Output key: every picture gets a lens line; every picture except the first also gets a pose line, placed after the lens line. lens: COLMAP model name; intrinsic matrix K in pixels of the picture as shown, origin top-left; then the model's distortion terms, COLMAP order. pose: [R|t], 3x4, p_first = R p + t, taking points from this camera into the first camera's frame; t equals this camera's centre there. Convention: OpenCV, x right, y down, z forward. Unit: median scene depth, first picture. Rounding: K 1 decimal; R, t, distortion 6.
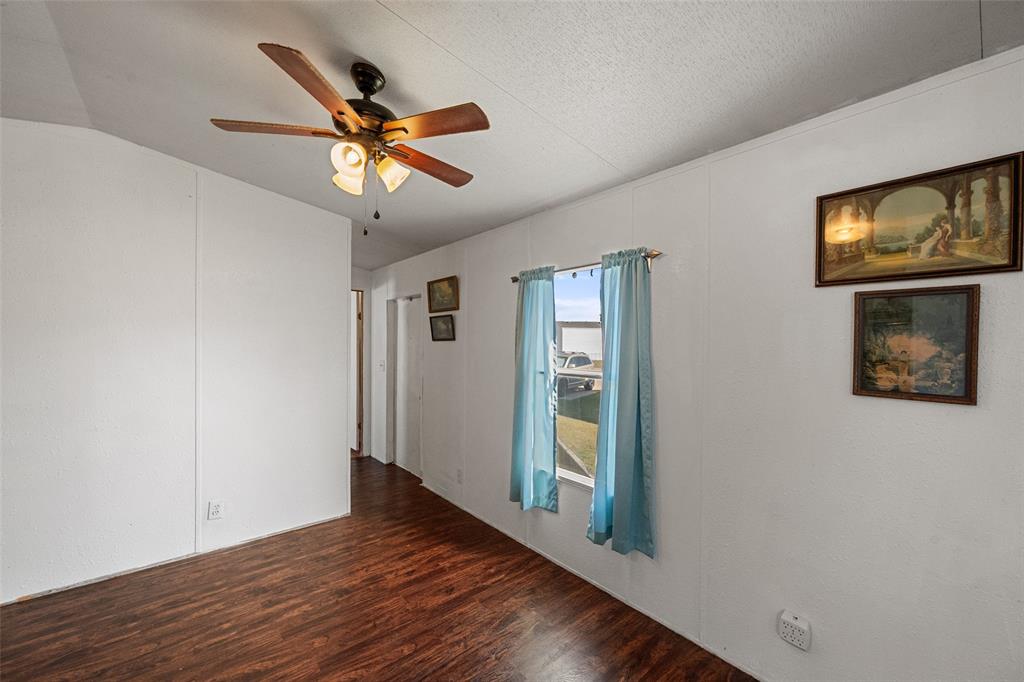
lens RADIAL K [[407.1, 0, 509.9], [0, 407.1, 346.1], [0, 0, 1]] dist [-0.001088, 0.000033]
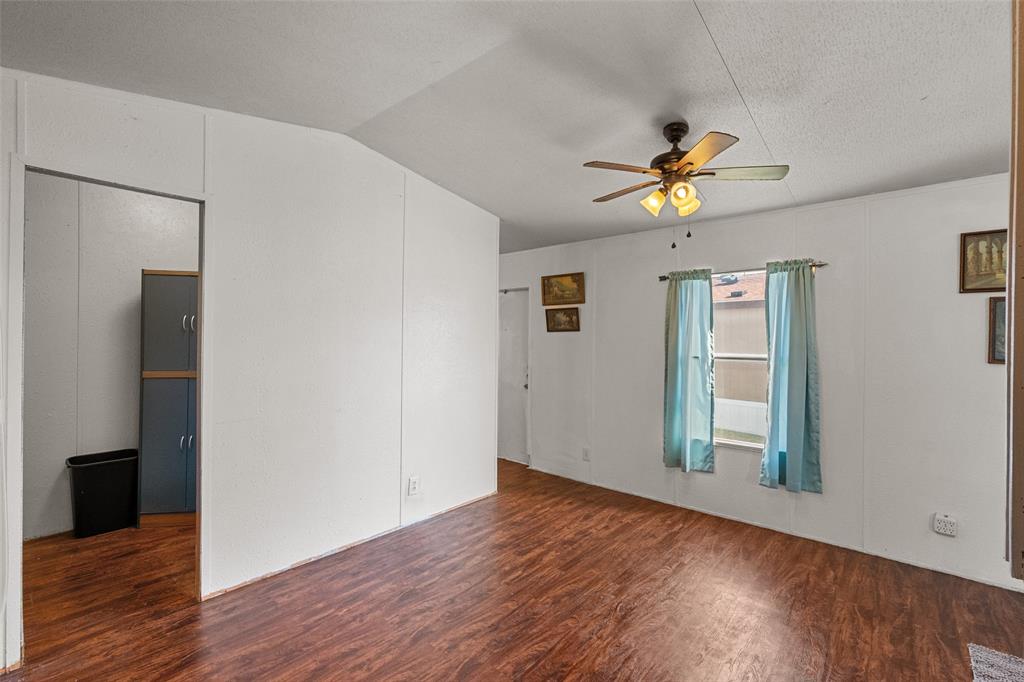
lens RADIAL K [[452.7, 0, 512.0], [0, 452.7, 341.0], [0, 0, 1]] dist [0.000897, -0.000150]
pose [[0.988080, 0.000905, 0.153942, -0.685628], [-0.000359, 0.999994, -0.003577, 0.023177], [-0.153944, 0.003479, 0.988073, -0.239580]]
